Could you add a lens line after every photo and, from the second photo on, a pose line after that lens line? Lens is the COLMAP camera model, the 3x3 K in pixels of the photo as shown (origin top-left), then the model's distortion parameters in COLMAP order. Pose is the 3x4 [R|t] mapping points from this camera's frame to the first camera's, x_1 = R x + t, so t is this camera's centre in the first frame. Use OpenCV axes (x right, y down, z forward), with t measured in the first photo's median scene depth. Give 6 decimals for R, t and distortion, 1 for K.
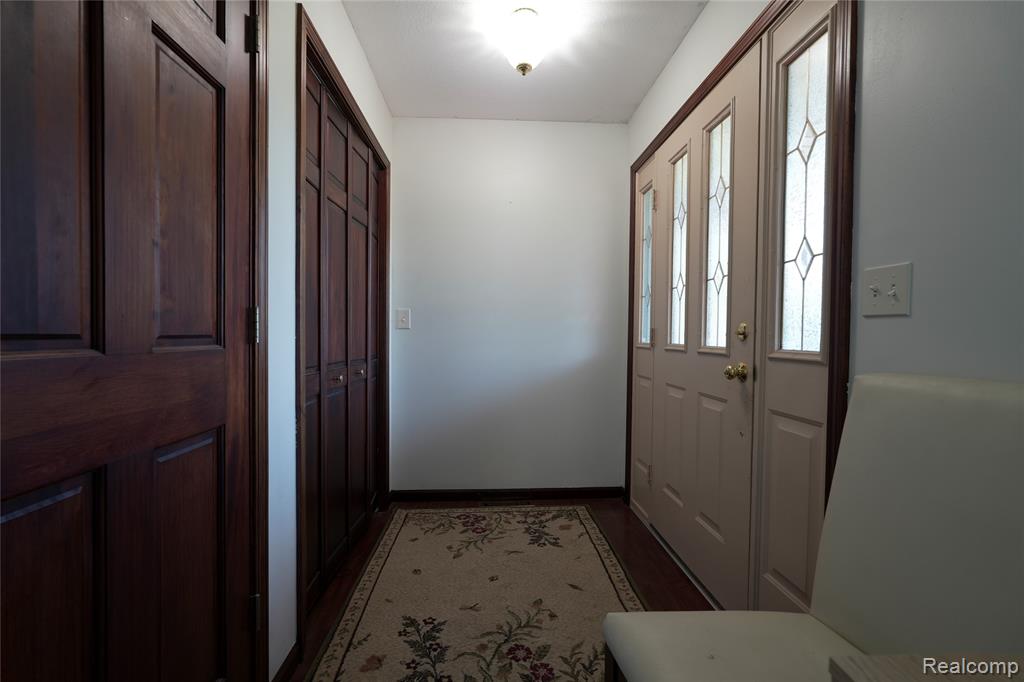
lens RADIAL K [[447.8, 0, 512.2], [0, 447.8, 341.2], [0, 0, 1]] dist [-0.009805, 0.001505]
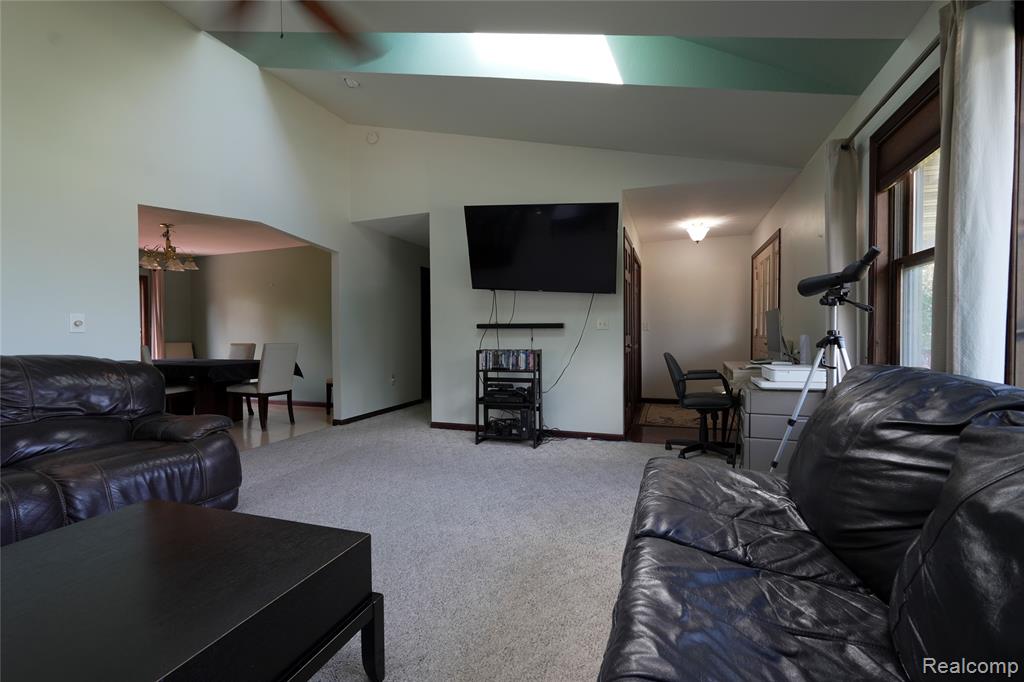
lens RADIAL K [[447.8, 0, 514.6], [0, 447.8, 342.0], [0, 0, 1]] dist [-0.009805, 0.001505]
pose [[0.923753, -0.008840, -0.382888, 0.024675], [0.007268, 0.999958, -0.005552, 0.038959], [0.382921, 0.002346, 0.923778, -1.543066]]
